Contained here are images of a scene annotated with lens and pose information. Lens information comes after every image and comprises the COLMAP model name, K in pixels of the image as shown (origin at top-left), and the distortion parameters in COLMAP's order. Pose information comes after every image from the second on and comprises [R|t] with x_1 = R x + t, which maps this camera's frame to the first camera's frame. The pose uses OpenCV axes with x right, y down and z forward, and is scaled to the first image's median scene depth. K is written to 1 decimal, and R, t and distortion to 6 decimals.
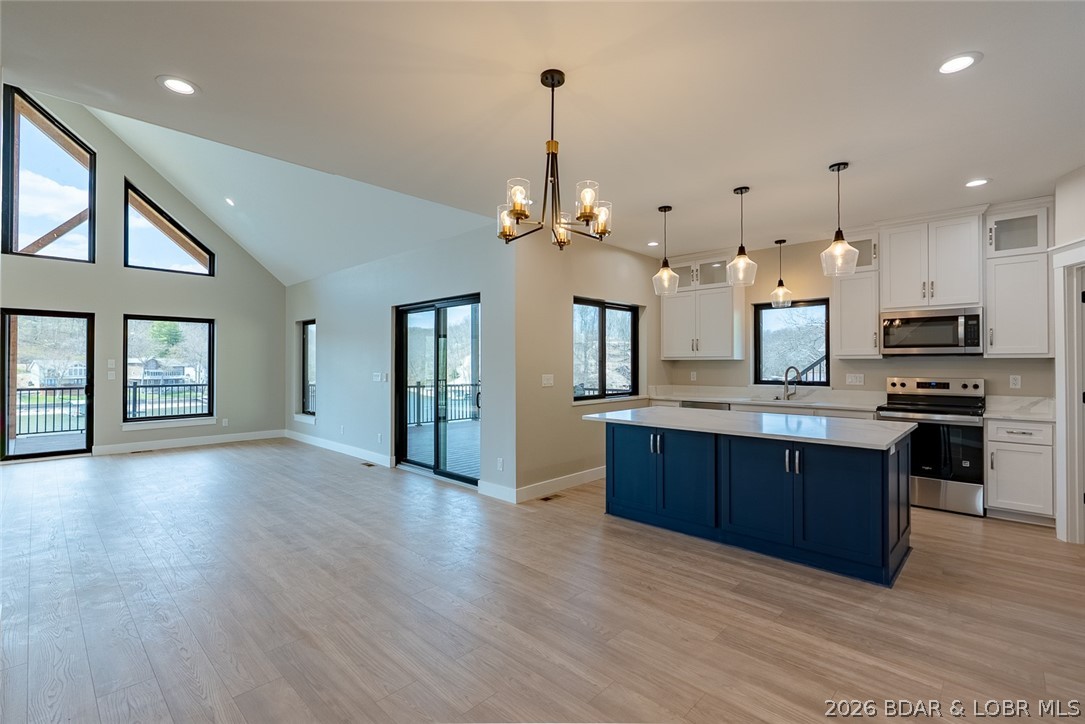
lens RADIAL K [[494.0, 0, 540.4], [0, 494.0, 360.2], [0, 0, 1]] dist [-0.007036, 0.002920]
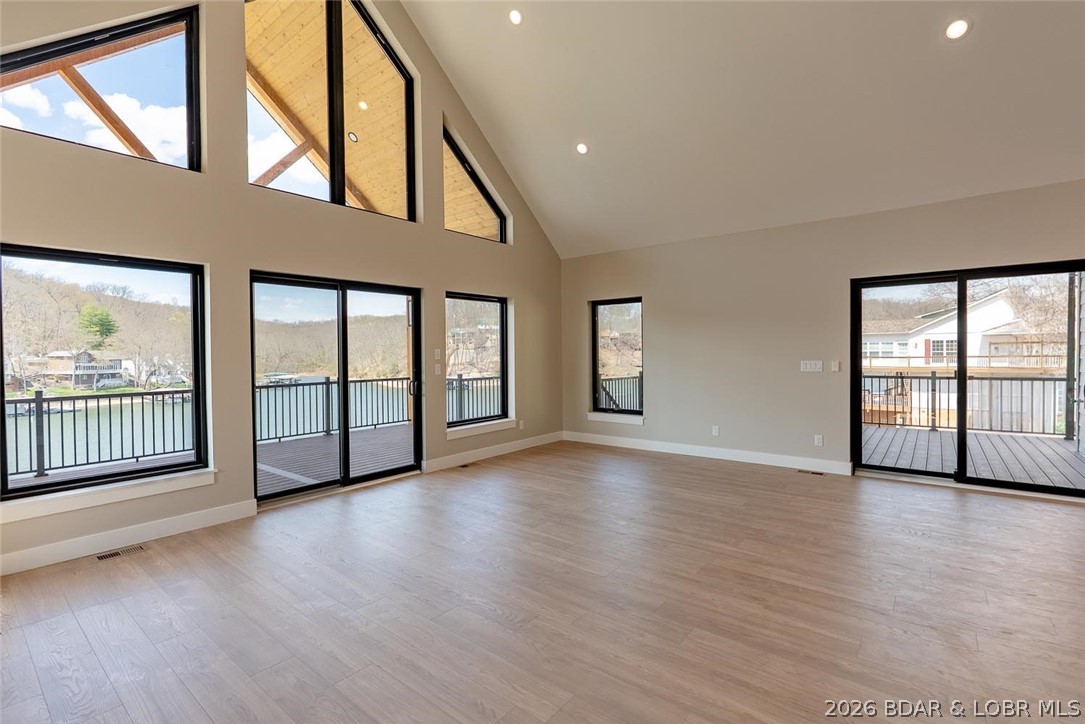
lens RADIAL K [[494.0, 0, 542.9], [0, 494.0, 378.0], [0, 0, 1]] dist [-0.007036, 0.002920]
pose [[0.994844, -0.017107, 0.099968, -0.969265], [0.011083, 0.998106, 0.060503, -0.001201], [-0.100814, -0.059083, 0.993149, 0.256218]]
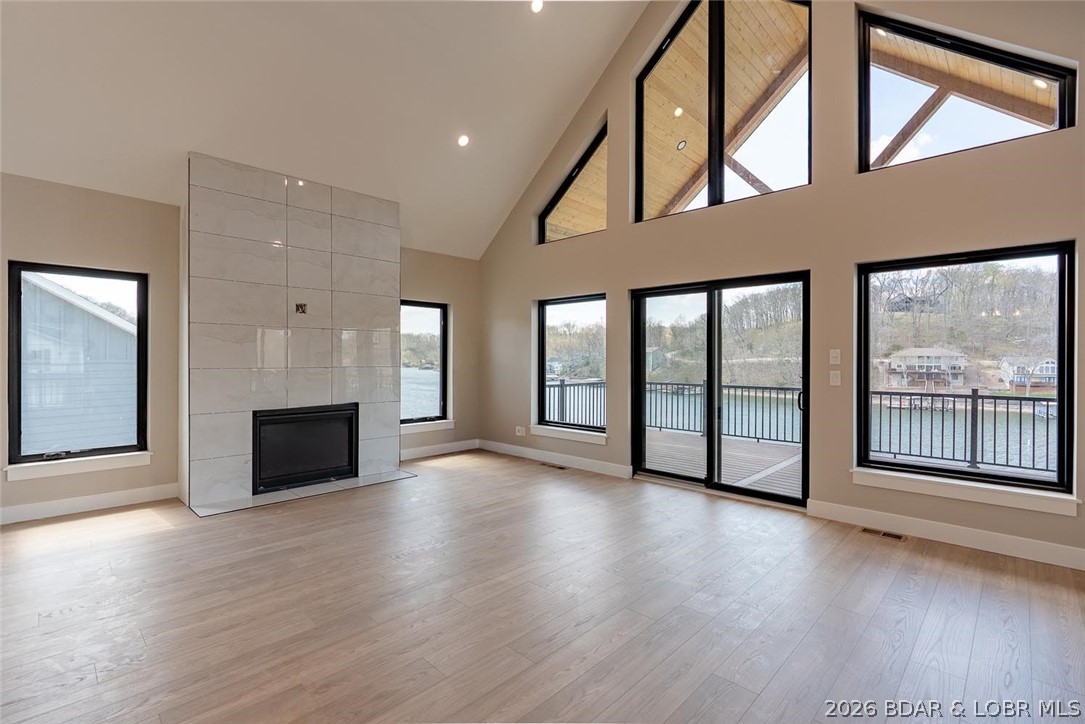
lens RADIAL K [[494.0, 0, 535.8], [0, 494.0, 360.2], [0, 0, 1]] dist [-0.007036, 0.002920]
pose [[-0.000403, -0.000700, -1.000000, -0.393441], [0.007034, 0.999975, -0.000702, 0.011491], [0.999975, -0.007034, -0.000398, 0.824376]]
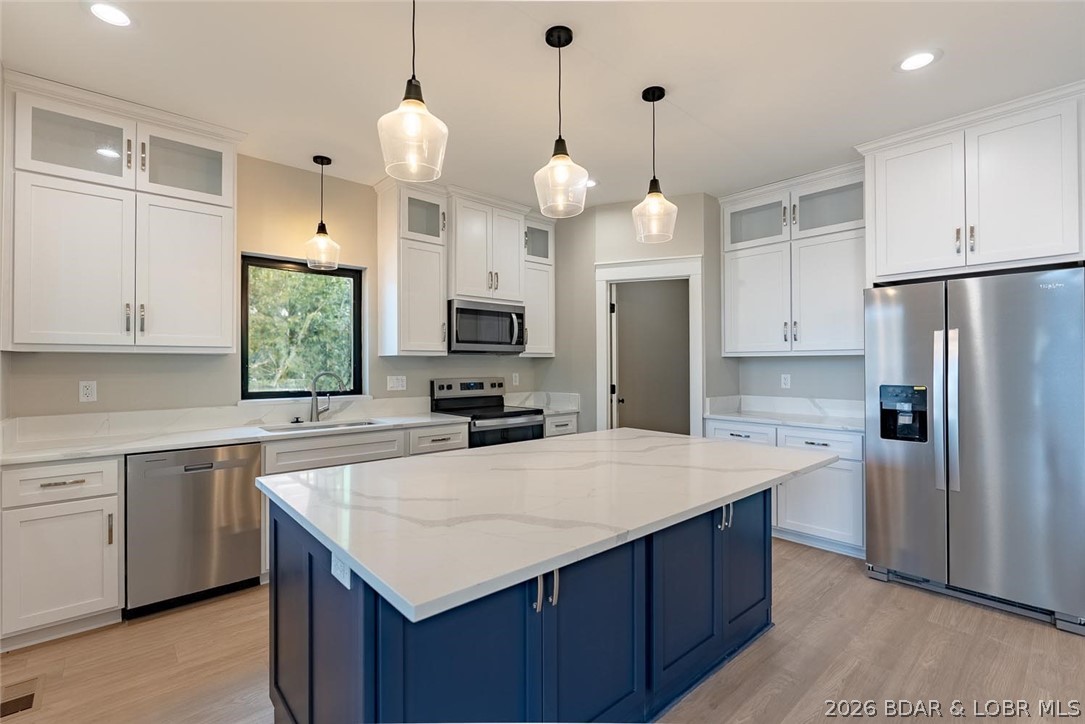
lens RADIAL K [[494.0, 0, 536.9], [0, 494.0, 356.2], [0, 0, 1]] dist [-0.007036, 0.002920]
pose [[0.086561, 0.016404, 0.996112, -0.087257], [-0.003356, 0.999864, -0.016174, 0.008493], [-0.996241, -0.001943, 0.086604, 0.665181]]
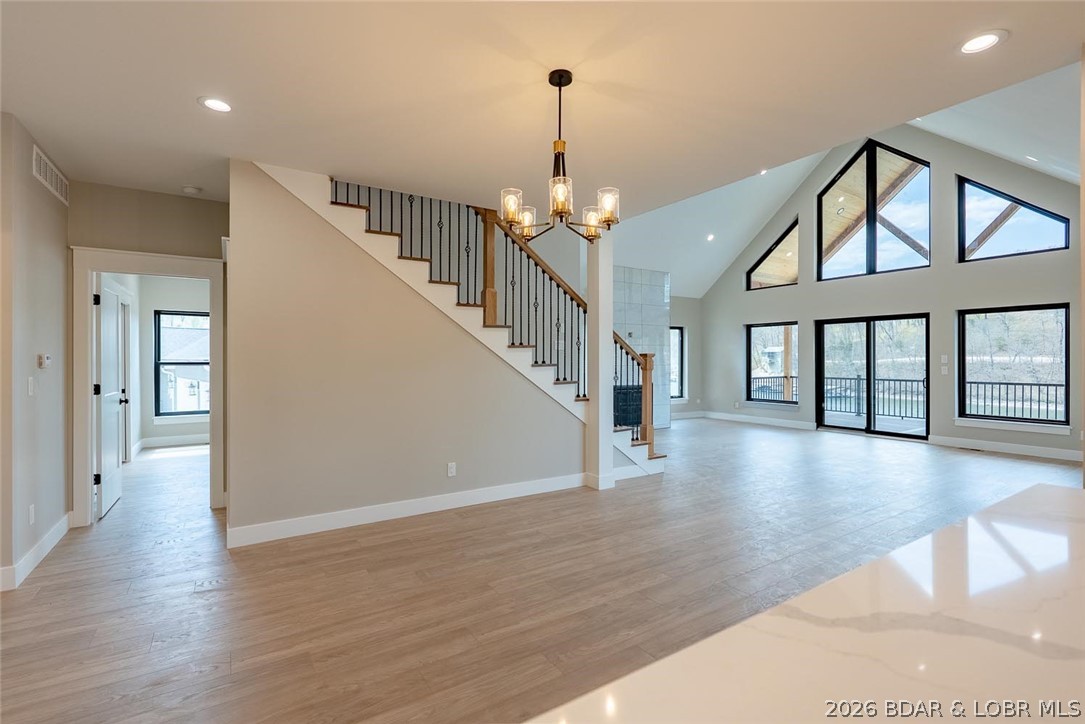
lens RADIAL K [[494.0, 0, 538.4], [0, 494.0, 357.4], [0, 0, 1]] dist [-0.007036, 0.002920]
pose [[-0.223621, -0.006095, -0.974657, 0.425735], [0.008813, 0.999927, -0.008275, 0.006280], [0.974636, -0.010440, -0.223551, 0.487987]]
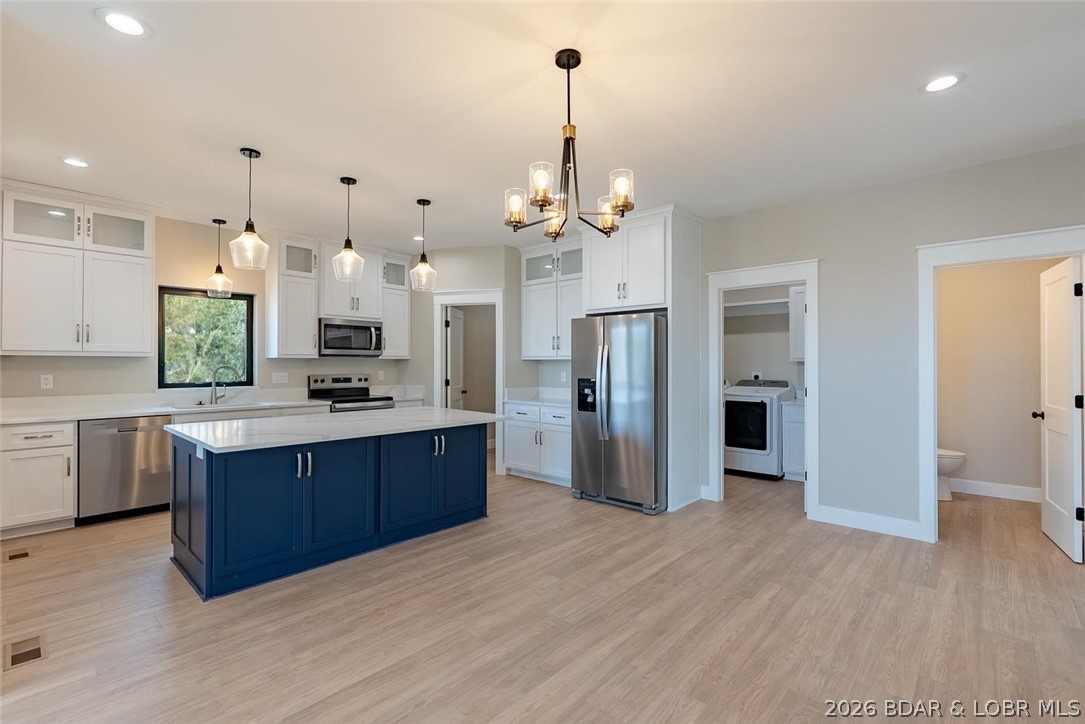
lens RADIAL K [[494.0, 0, 535.8], [0, 494.0, 357.7], [0, 0, 1]] dist [-0.007036, 0.002920]
pose [[-0.018498, 0.012464, 0.999751, -0.377356], [-0.007425, 0.999893, -0.012604, 0.005455], [-0.999801, -0.007656, -0.018404, 0.444028]]
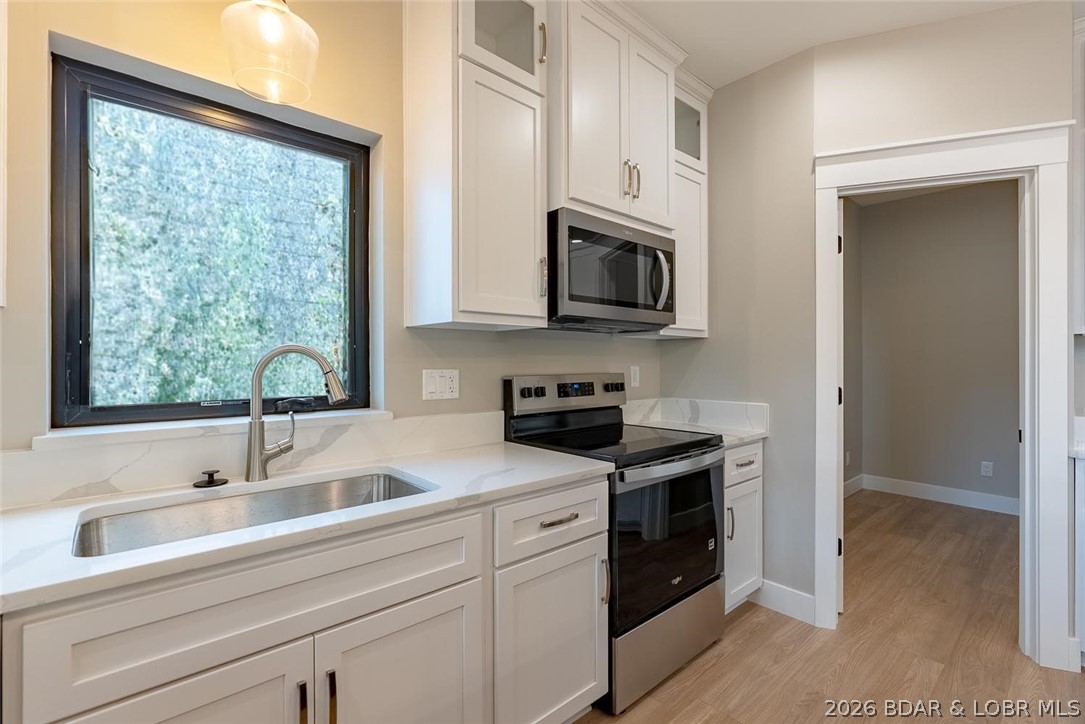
lens RADIAL K [[494.0, 0, 538.4], [0, 494.0, 357.8], [0, 0, 1]] dist [-0.007036, 0.002920]
pose [[0.085455, 0.005441, 0.996327, 0.257964], [-0.007302, 0.999962, -0.004835, 0.018939], [-0.996315, -0.006862, 0.085492, 0.826883]]
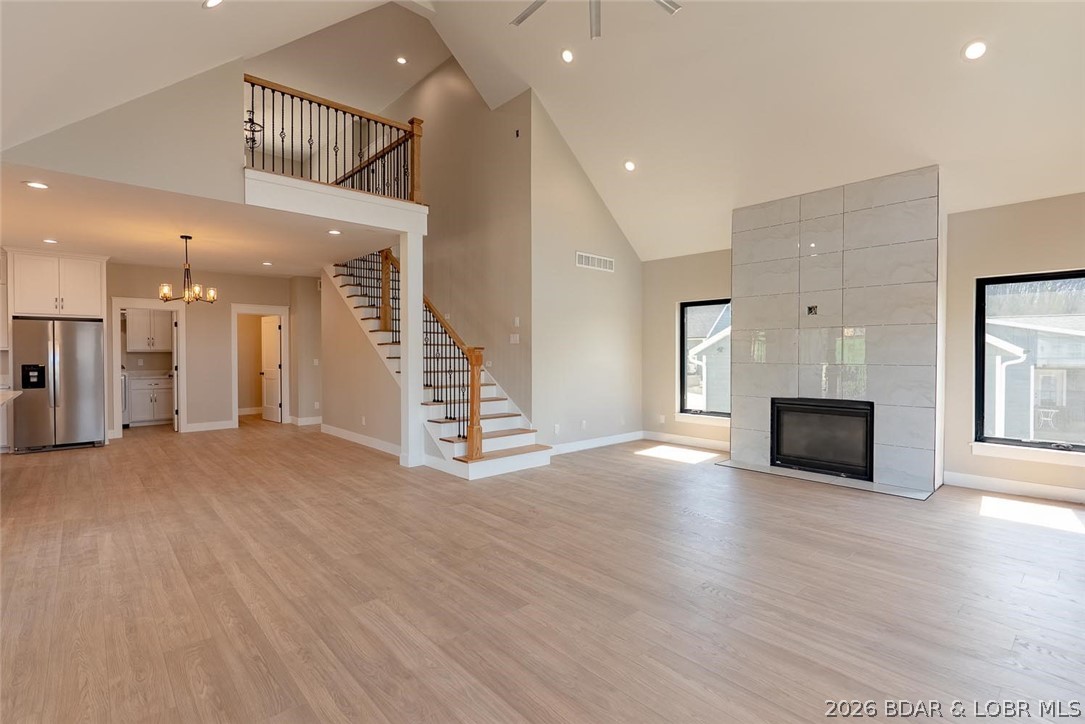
lens RADIAL K [[494.0, 0, 541.1], [0, 494.0, 369.6], [0, 0, 1]] dist [-0.007036, 0.002920]
pose [[-0.998186, -0.004132, 0.060063, -0.783113], [-0.002672, 0.999700, 0.024357, 0.009914], [-0.060146, 0.024152, -0.997897, 1.388247]]
